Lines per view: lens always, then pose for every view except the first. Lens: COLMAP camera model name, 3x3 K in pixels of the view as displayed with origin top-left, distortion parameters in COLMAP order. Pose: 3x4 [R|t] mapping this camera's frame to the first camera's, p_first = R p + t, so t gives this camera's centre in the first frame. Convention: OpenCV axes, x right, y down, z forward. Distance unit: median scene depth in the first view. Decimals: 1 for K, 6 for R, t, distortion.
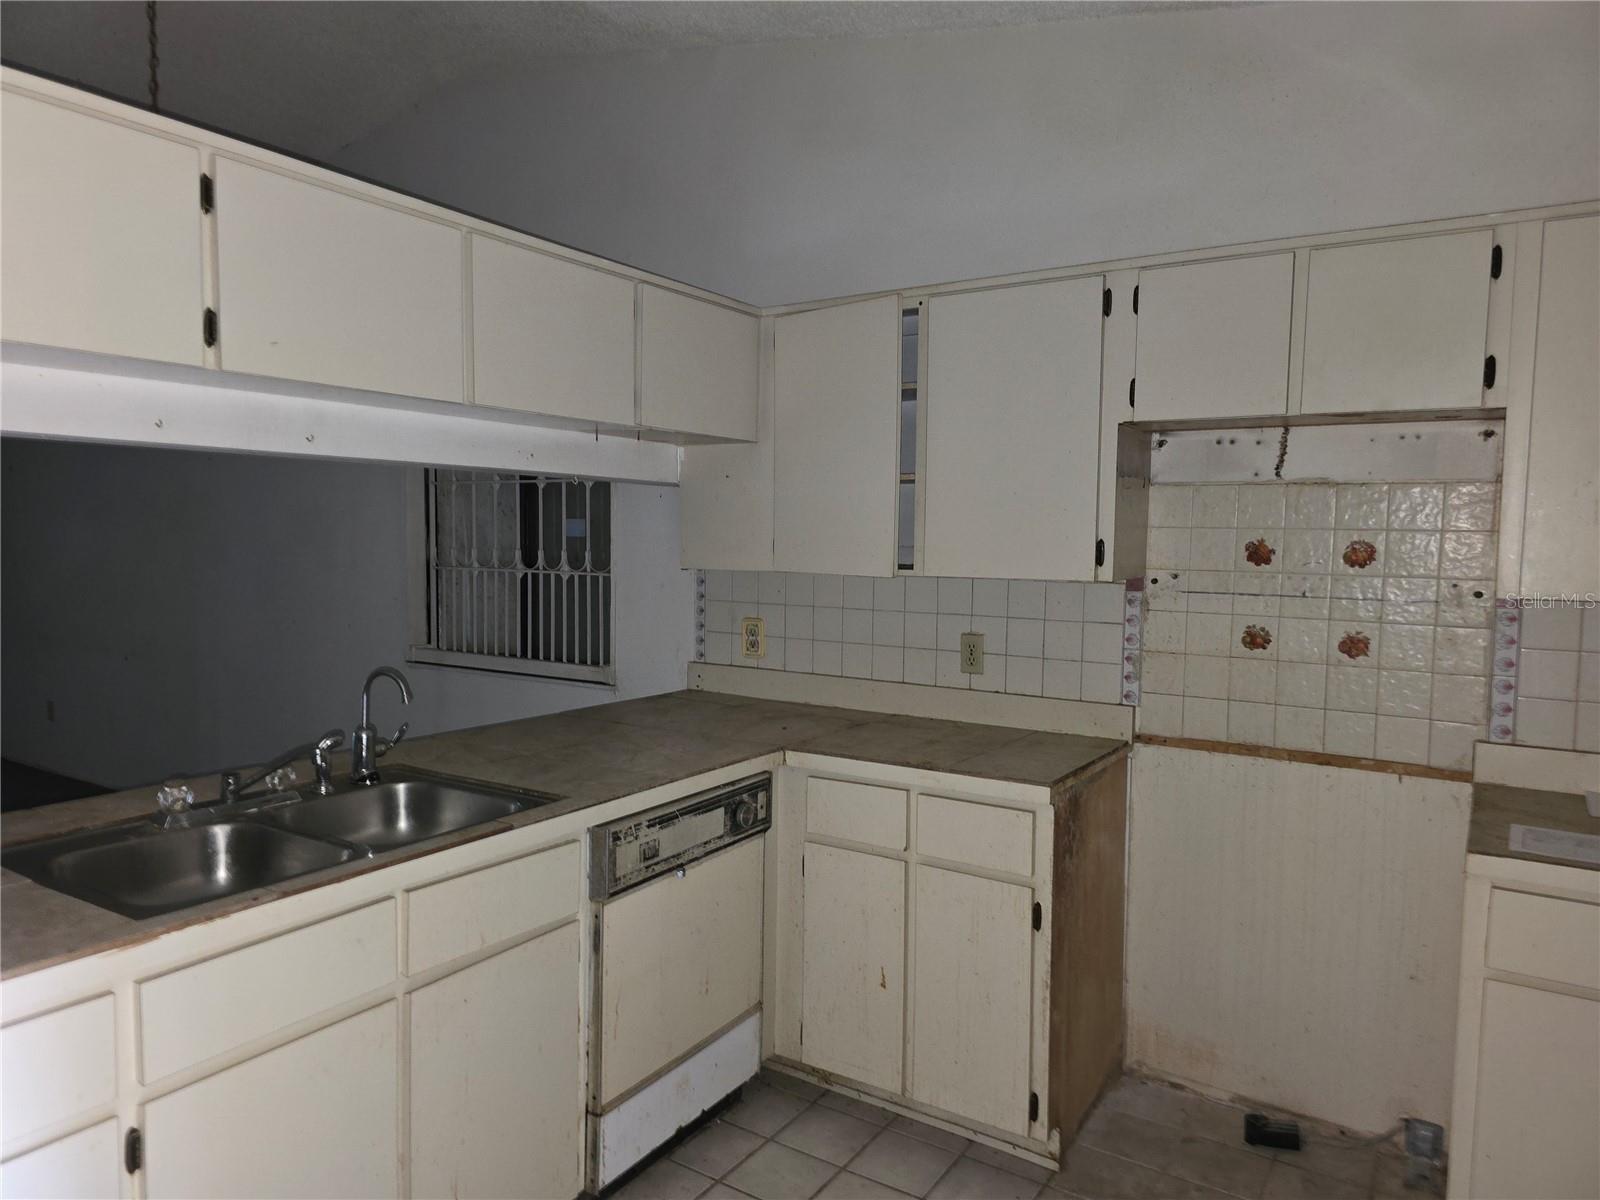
lens RADIAL K [[1070.7, 0, 791.4], [0, 1070.7, 608.1], [0, 0, 1]] dist [0.067845, -0.066209]
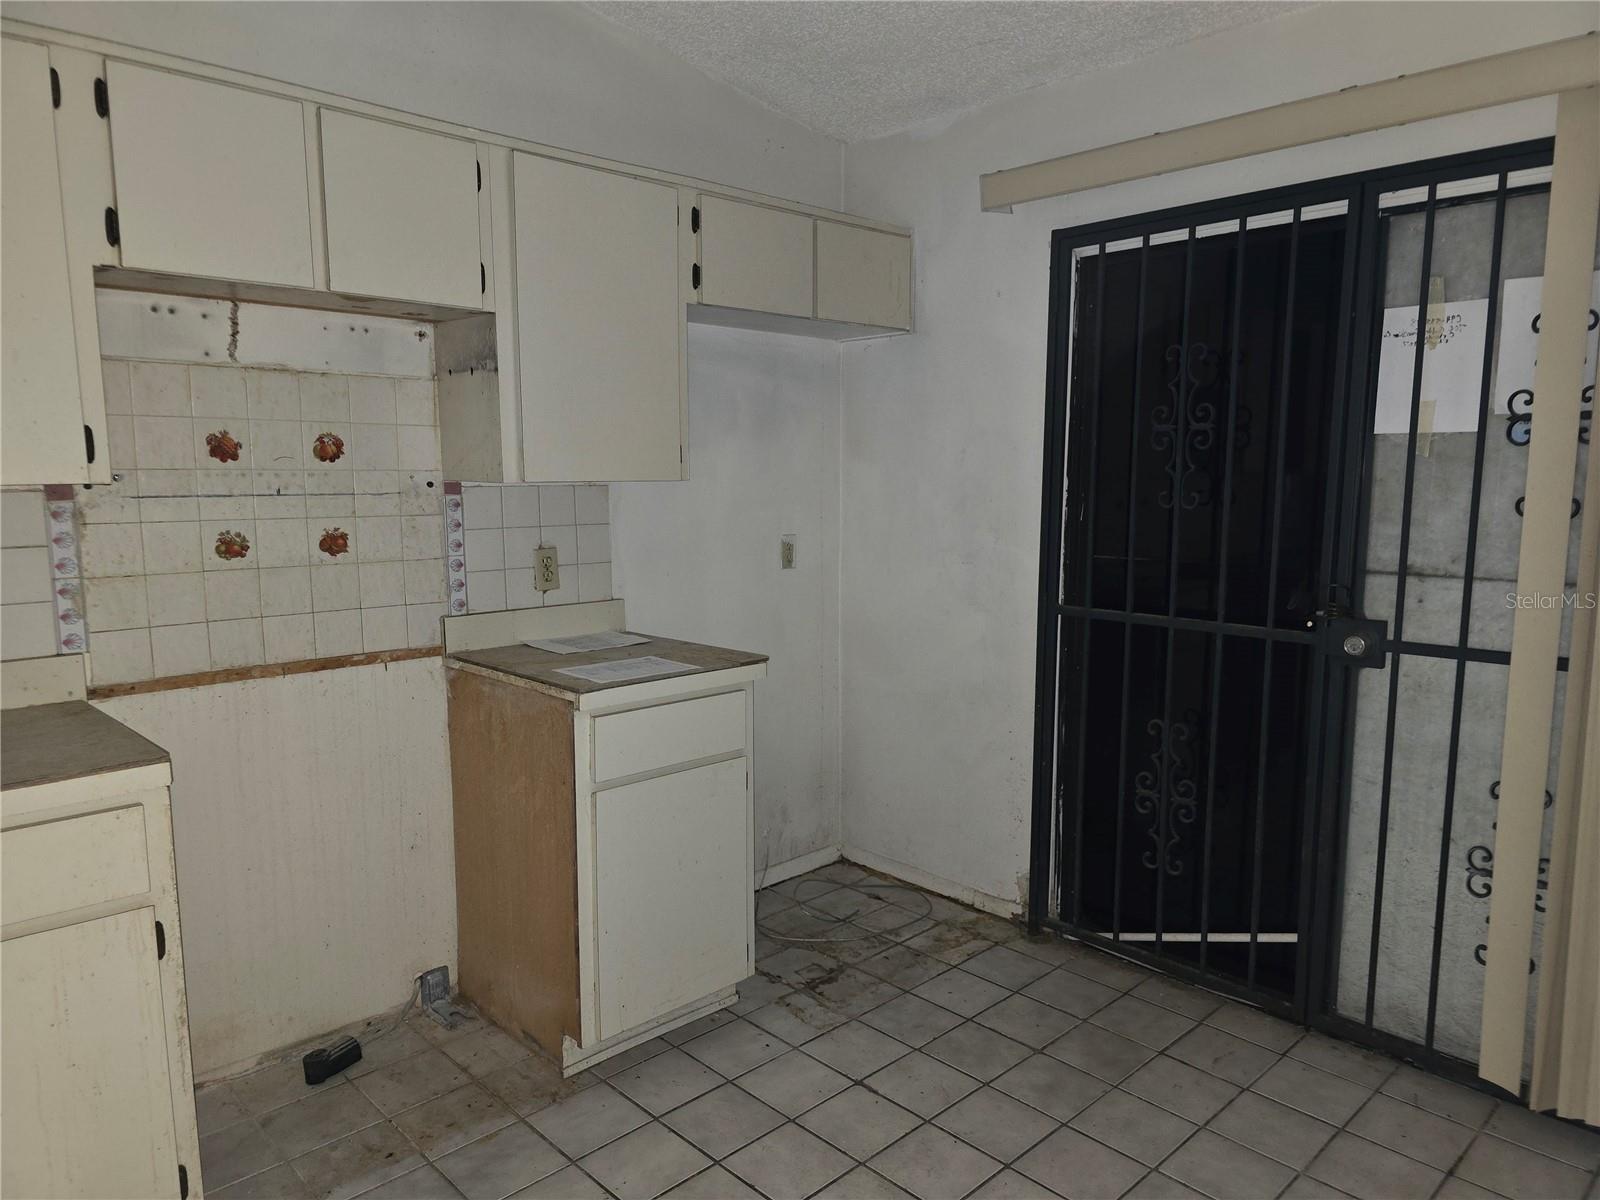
lens RADIAL K [[1070.7, 0, 810.3], [0, 1070.7, 611.8], [0, 0, 1]] dist [0.067845, -0.066209]
pose [[0.222569, -0.144422, 0.964160, -0.330550], [0.072916, 0.988663, 0.131260, -0.000532], [-0.972186, 0.041088, 0.230576, 0.360981]]
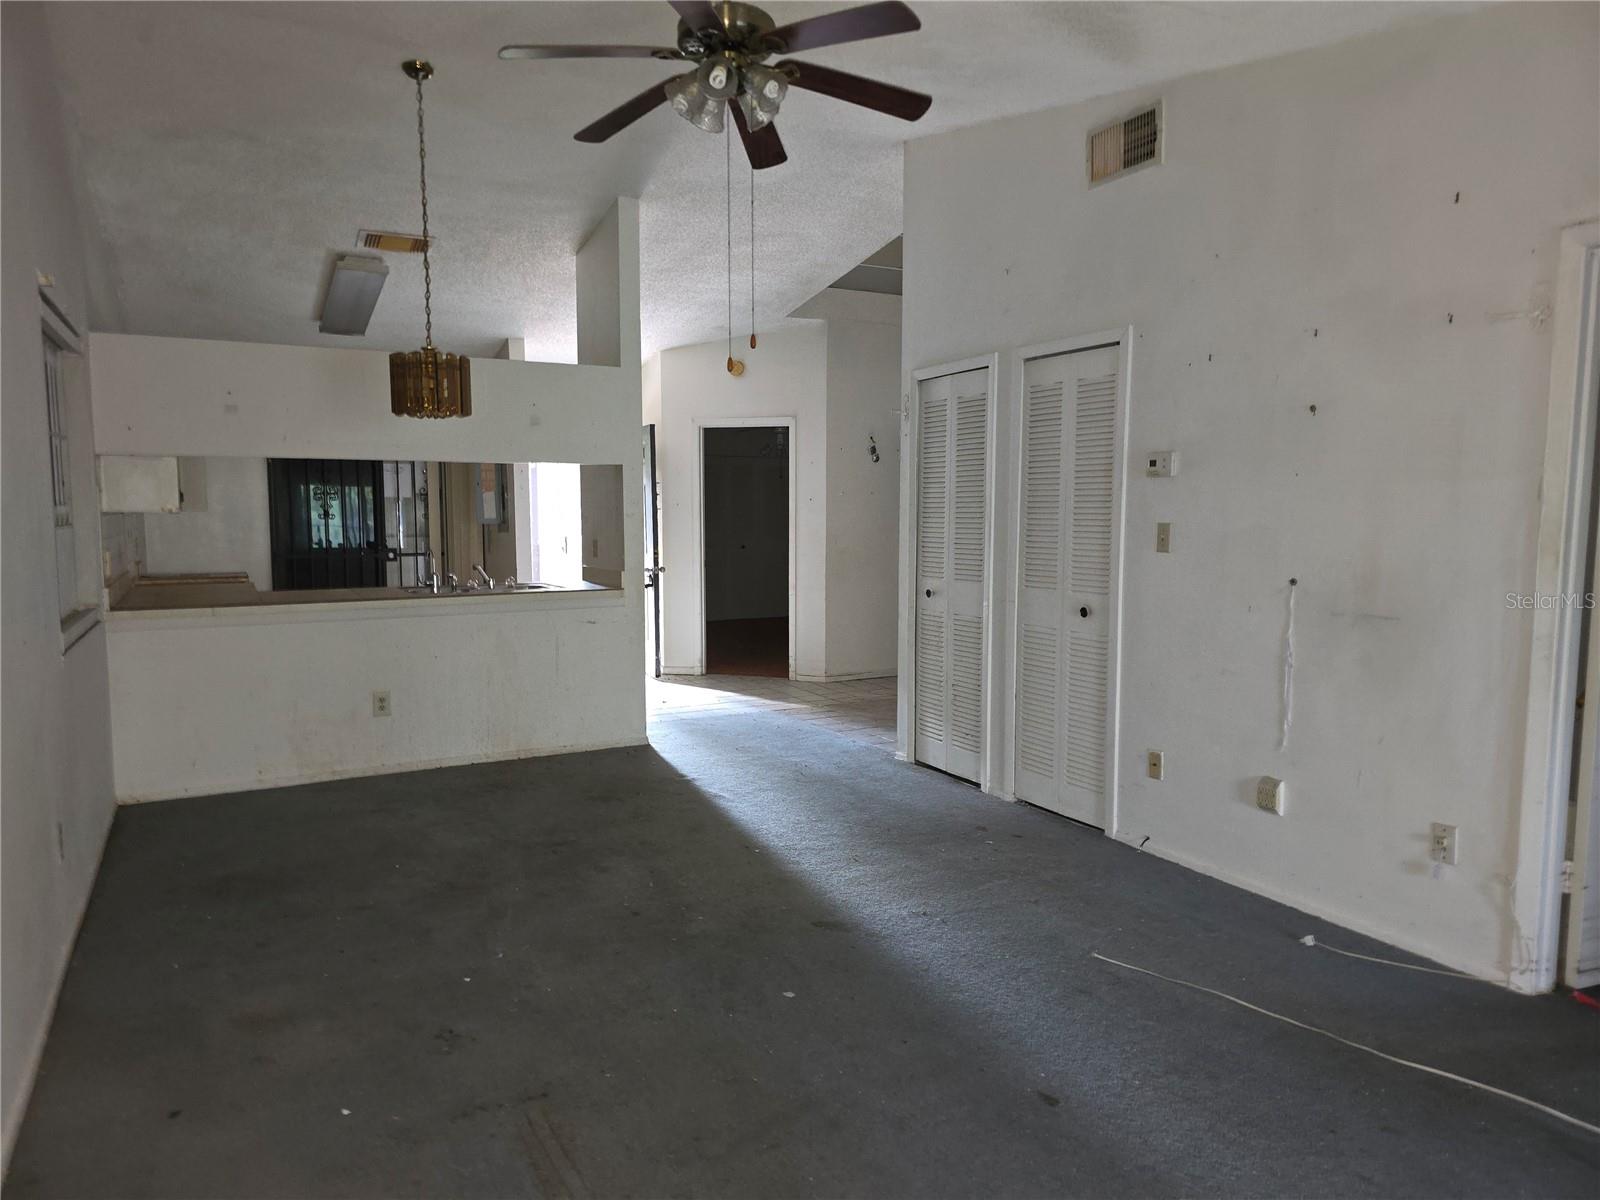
lens RADIAL K [[1070.7, 0, 798.0], [0, 1070.7, 589.9], [0, 0, 1]] dist [0.067845, -0.066209]
pose [[-0.879739, -0.048191, 0.473008, -2.069050], [0.023124, 0.989336, 0.143805, -0.166045], [-0.474894, 0.137449, -0.869243, 2.484111]]
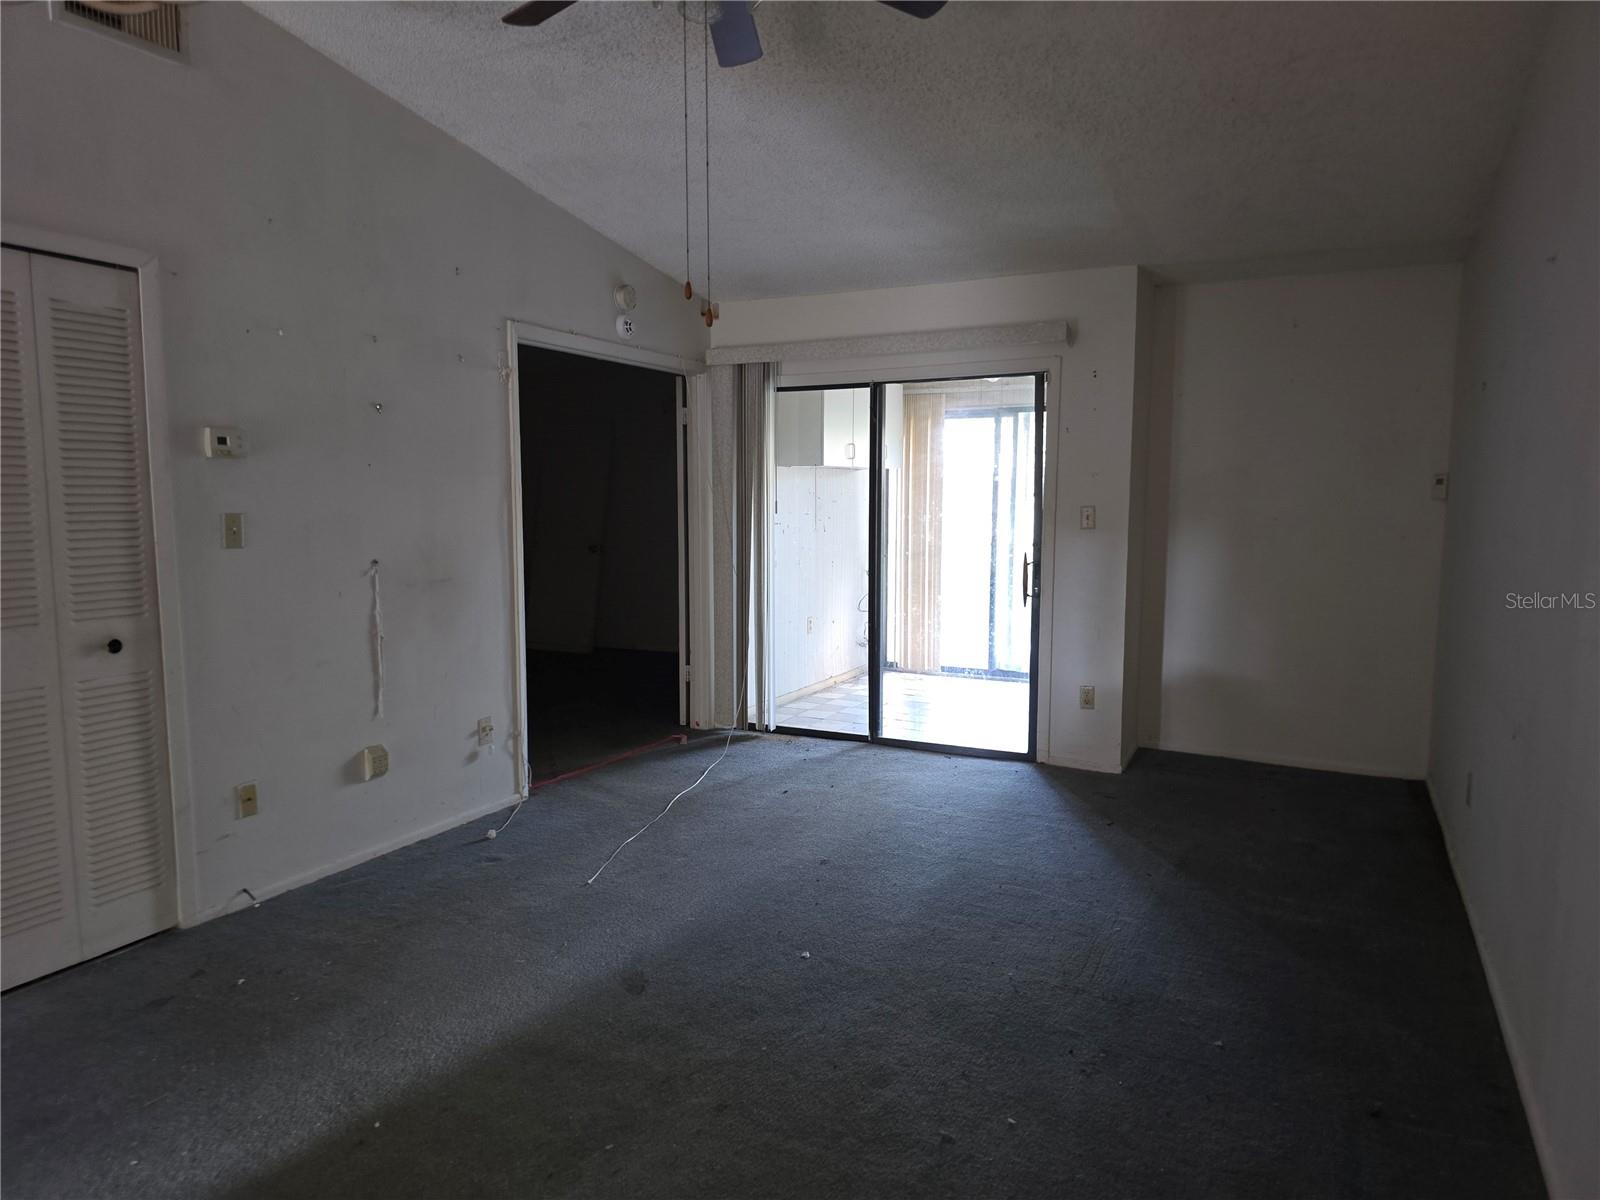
lens RADIAL K [[1070.7, 0, 807.2], [0, 1070.7, 606.1], [0, 0, 1]] dist [0.067845, -0.066209]
pose [[0.136003, 0.092394, -0.986391, -0.343464], [-0.065122, 0.994322, 0.084158, -0.066978], [0.988566, 0.052790, 0.141248, 1.344574]]
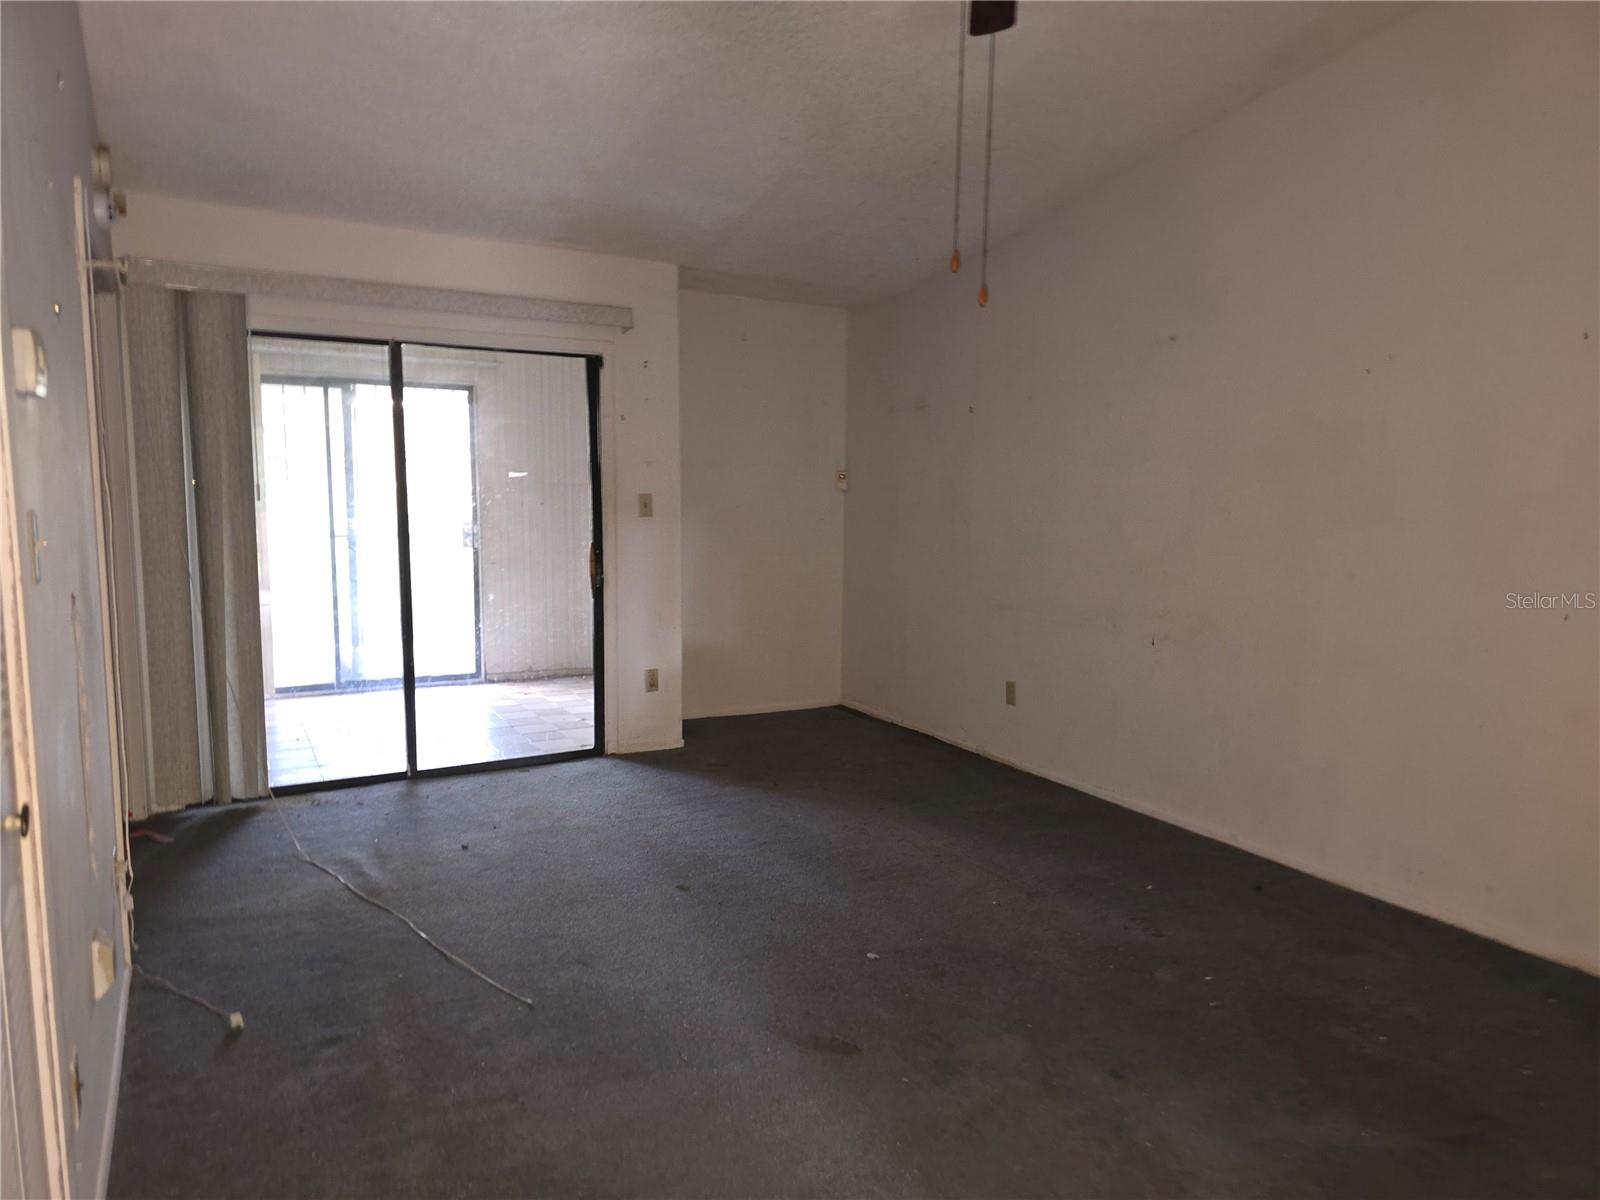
lens RADIAL K [[1070.7, 0, 813.4], [0, 1070.7, 606.4], [0, 0, 1]] dist [0.067845, -0.066209]
pose [[0.899351, 0.047940, -0.434591, -1.082228], [-0.030052, 0.998398, 0.047943, -0.010959], [0.436193, -0.030058, 0.899351, 0.435696]]
